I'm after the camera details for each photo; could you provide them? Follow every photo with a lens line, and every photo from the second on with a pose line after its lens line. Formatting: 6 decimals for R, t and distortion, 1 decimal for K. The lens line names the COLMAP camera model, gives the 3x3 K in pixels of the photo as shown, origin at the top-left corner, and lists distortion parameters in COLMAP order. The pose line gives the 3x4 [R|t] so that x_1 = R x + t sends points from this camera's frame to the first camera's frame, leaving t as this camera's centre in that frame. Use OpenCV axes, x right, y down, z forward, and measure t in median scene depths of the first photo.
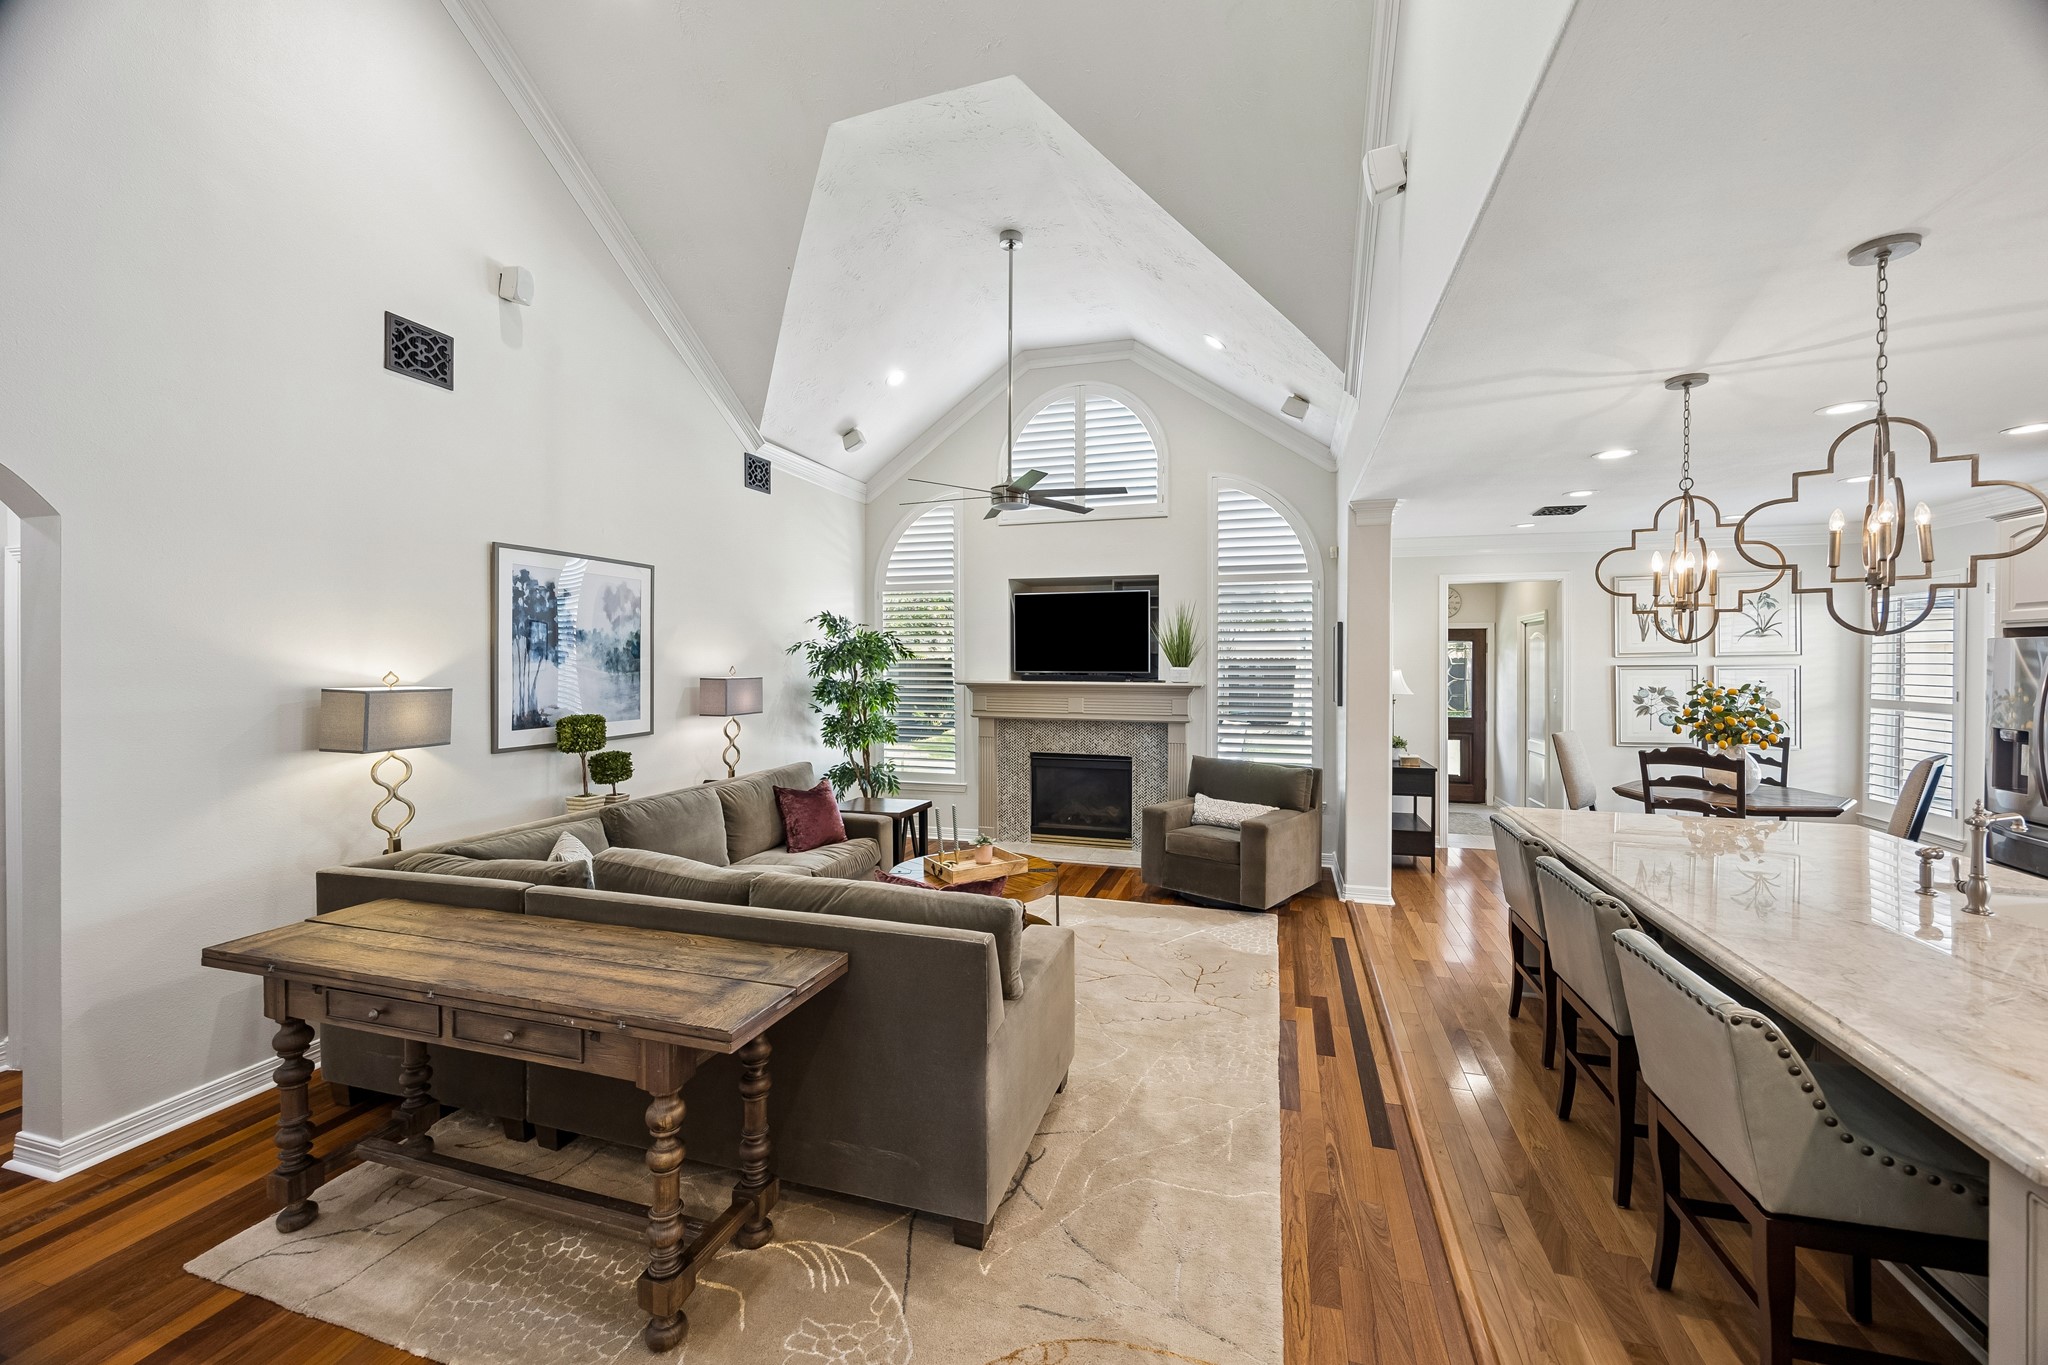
lens RADIAL K [[790.0, 0, 1053.9], [0, 790.0, 660.9], [0, 0, 1]] dist [0.003793, 0.000763]
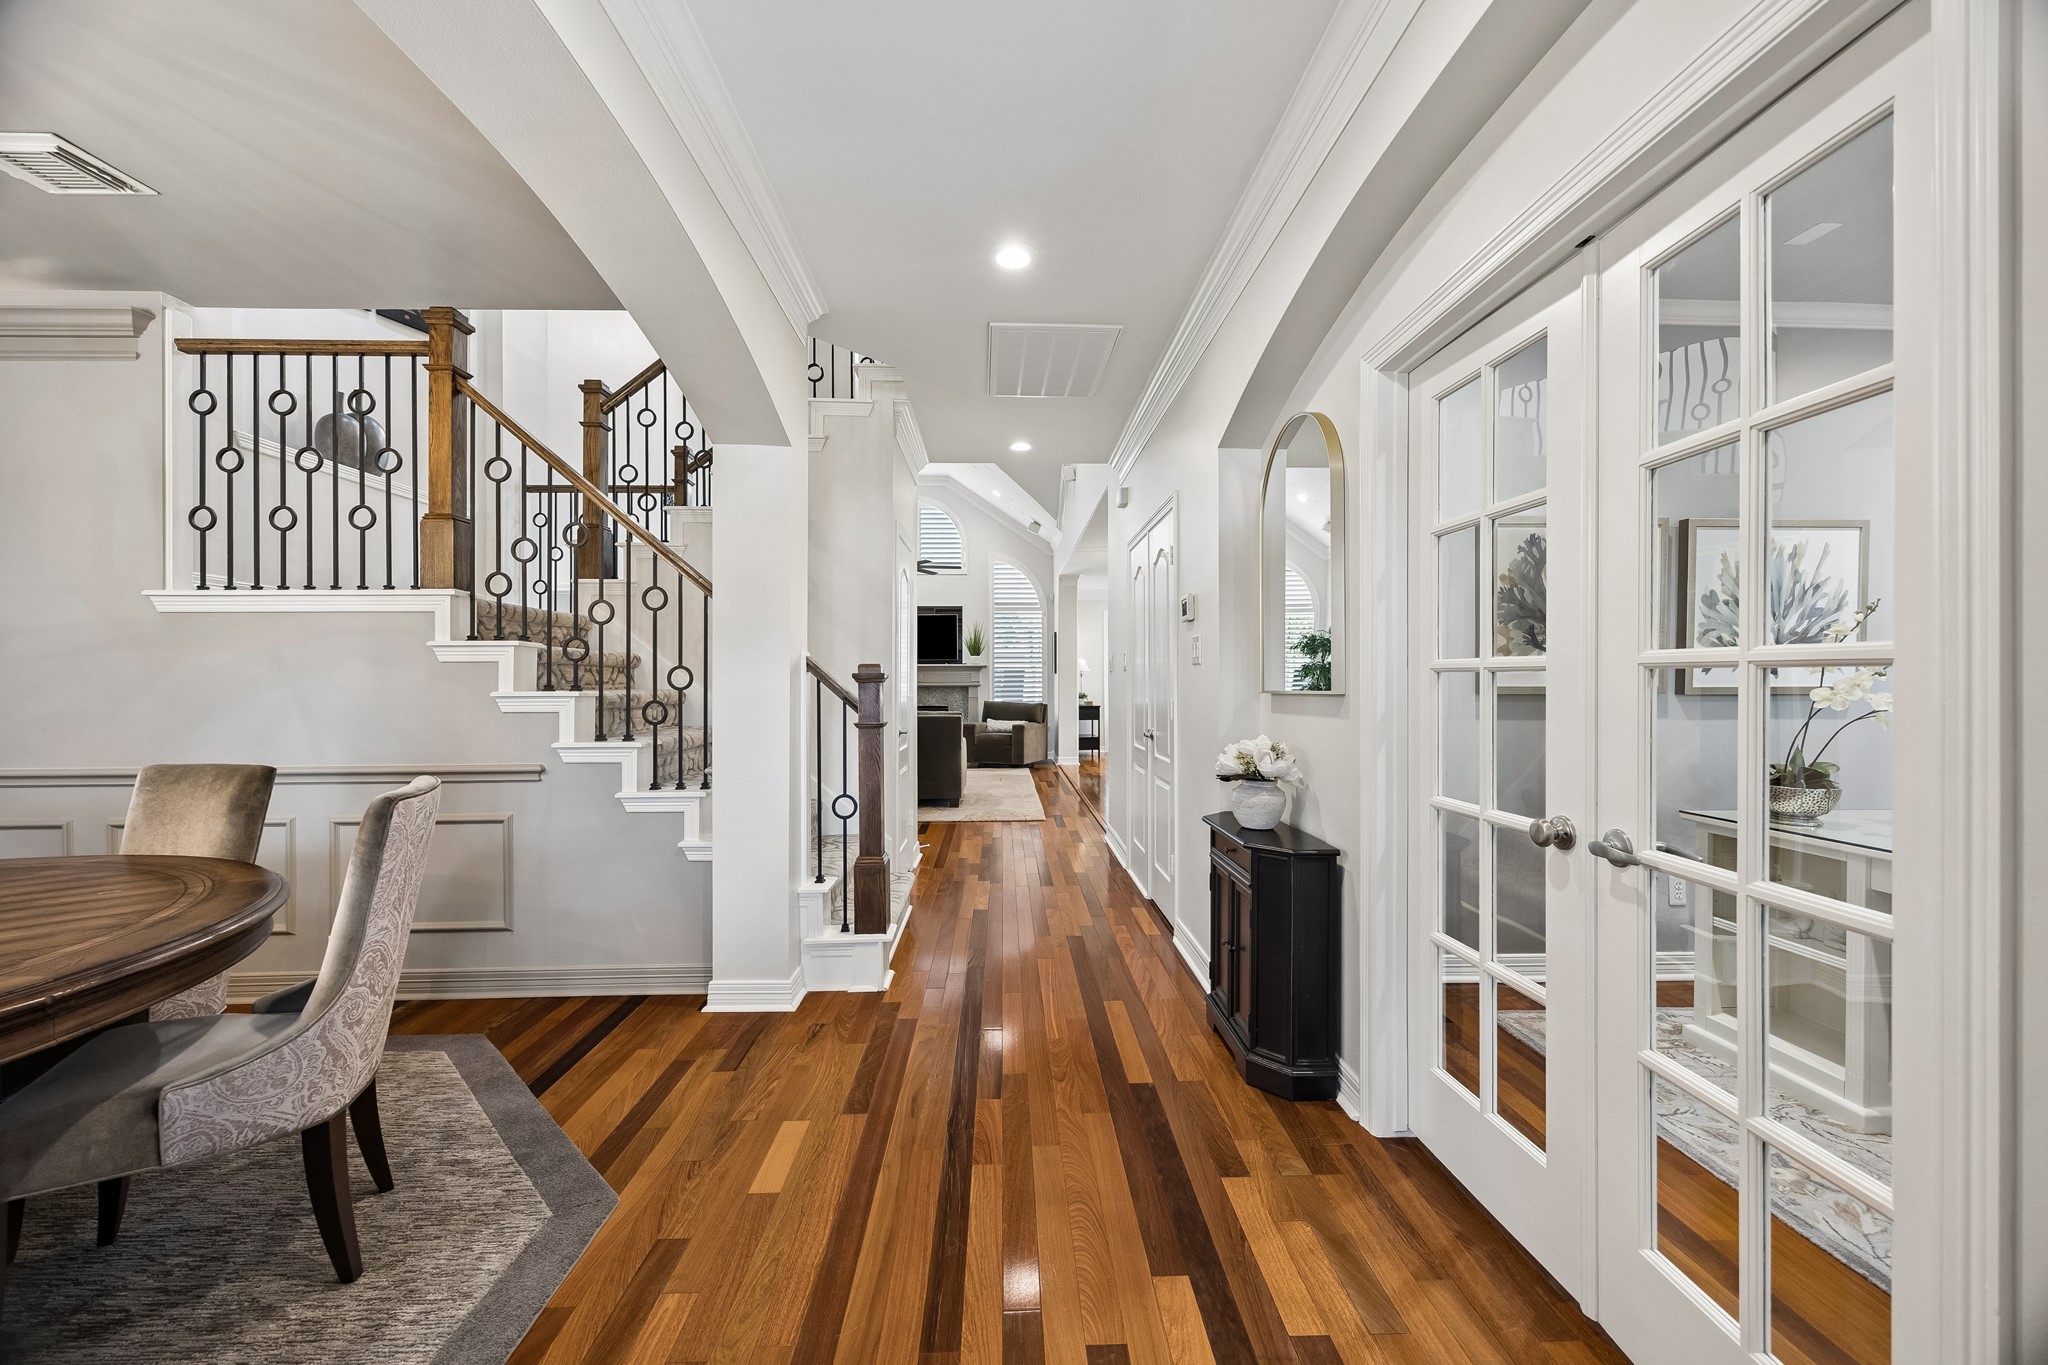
lens RADIAL K [[790.0, 0, 1024.4], [0, 790.0, 683.9], [0, 0, 1]] dist [0.003793, 0.000763]
pose [[0.950316, -0.005047, 0.311247, -0.384869], [0.005540, 0.999984, -0.000701, 0.094382], [-0.311239, 0.002391, 0.950329, -1.007479]]
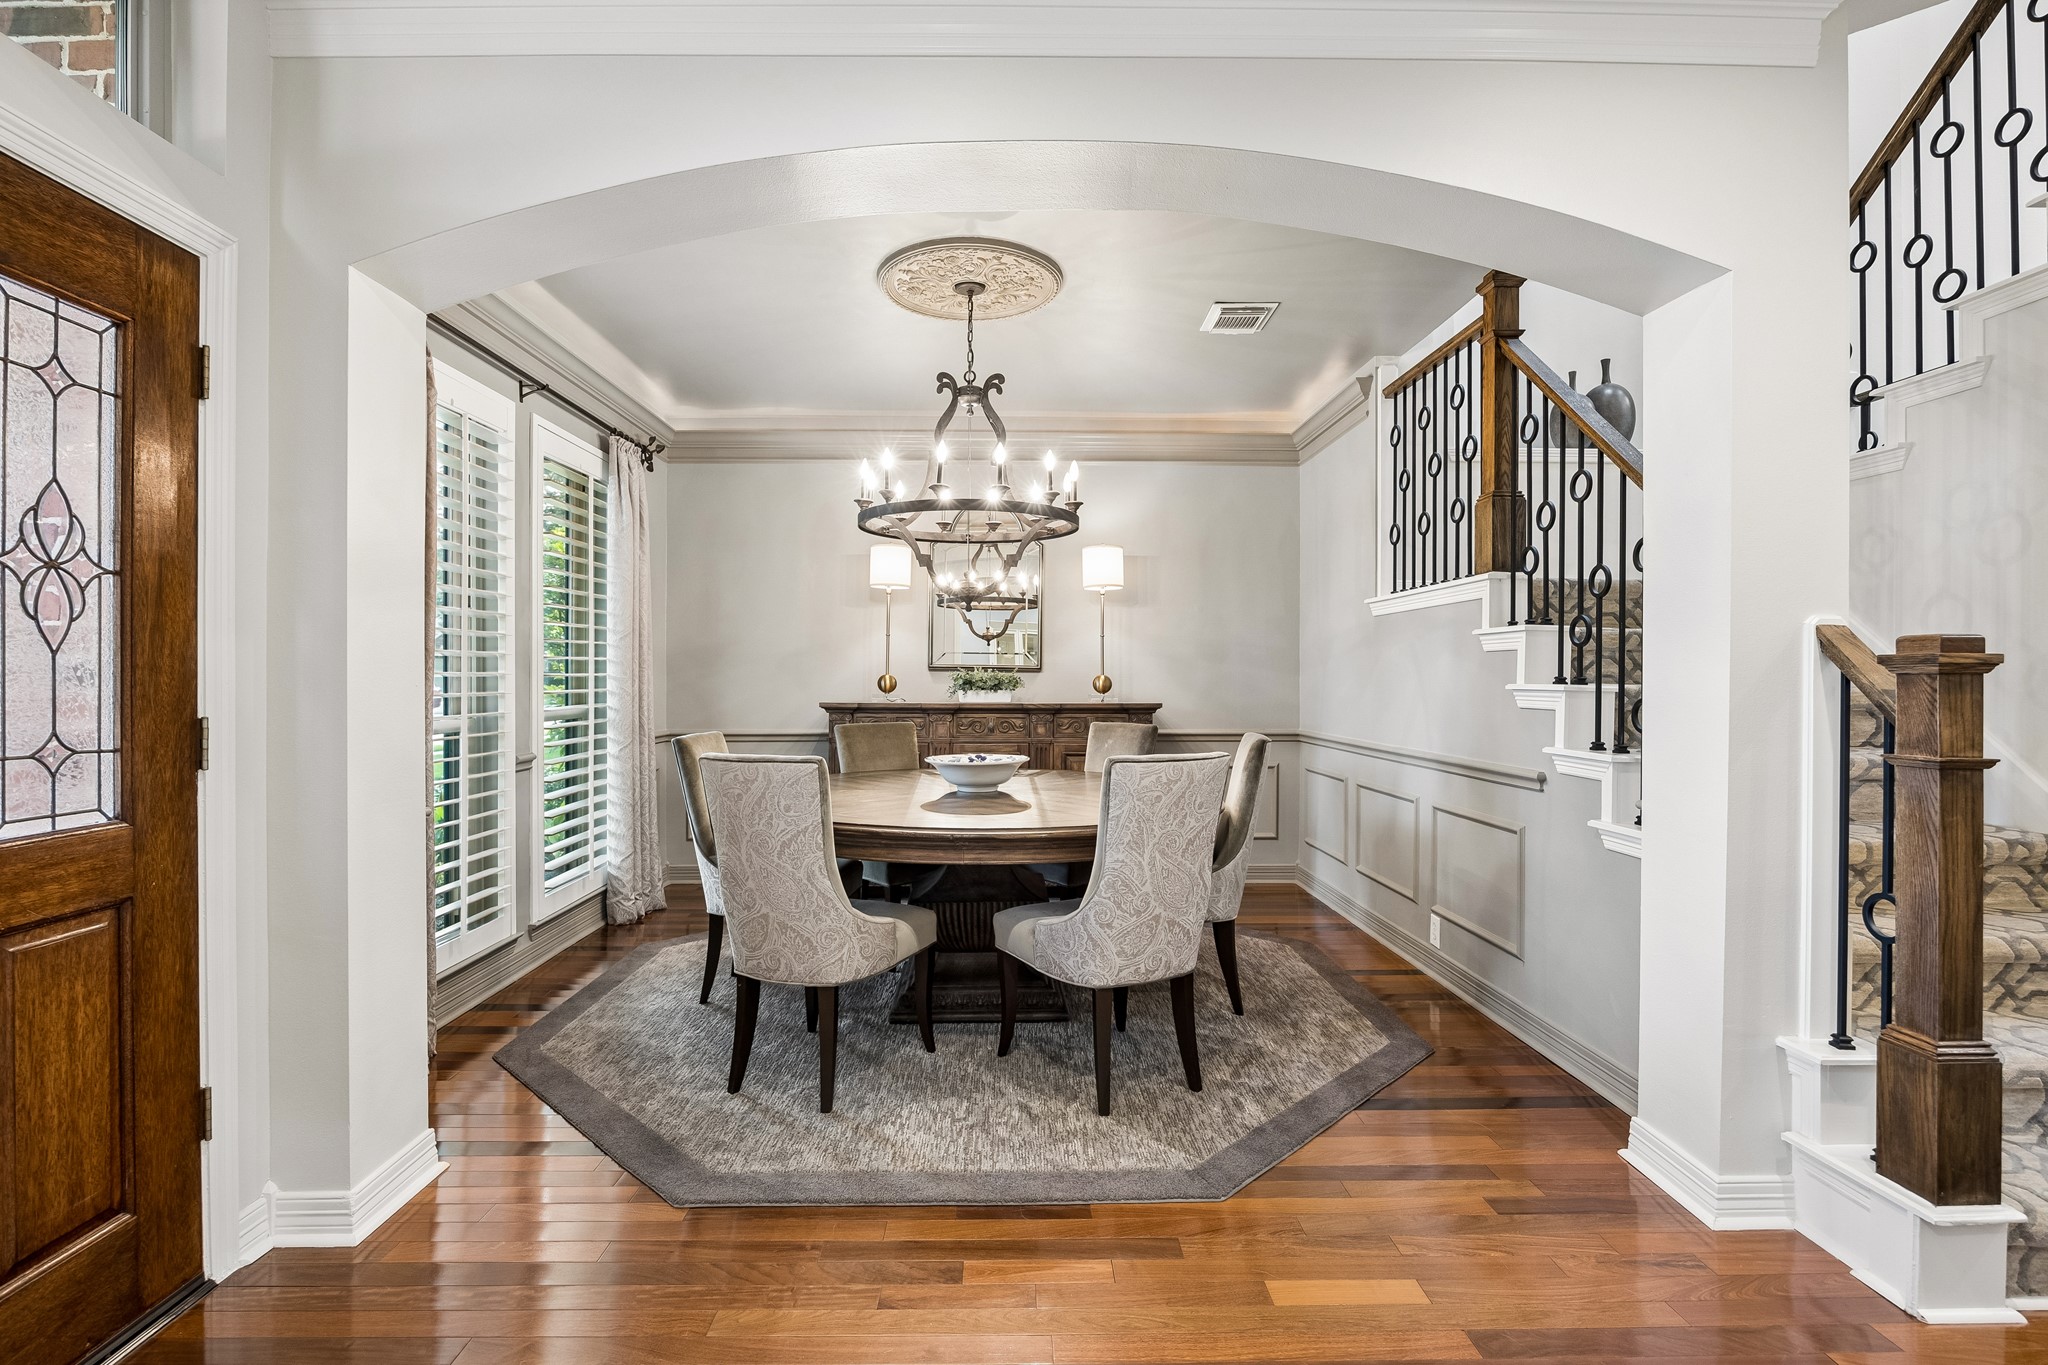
lens RADIAL K [[958.9, 0, 1011.5], [0, 958.9, 671.7], [0, 0, 1]] dist [-0.003467, -0.001118]
pose [[0.290986, -0.002186, -0.956725, -0.064311], [-0.004493, 0.999983, -0.003651, 0.093577], [0.956717, 0.005361, 0.290971, -0.821412]]
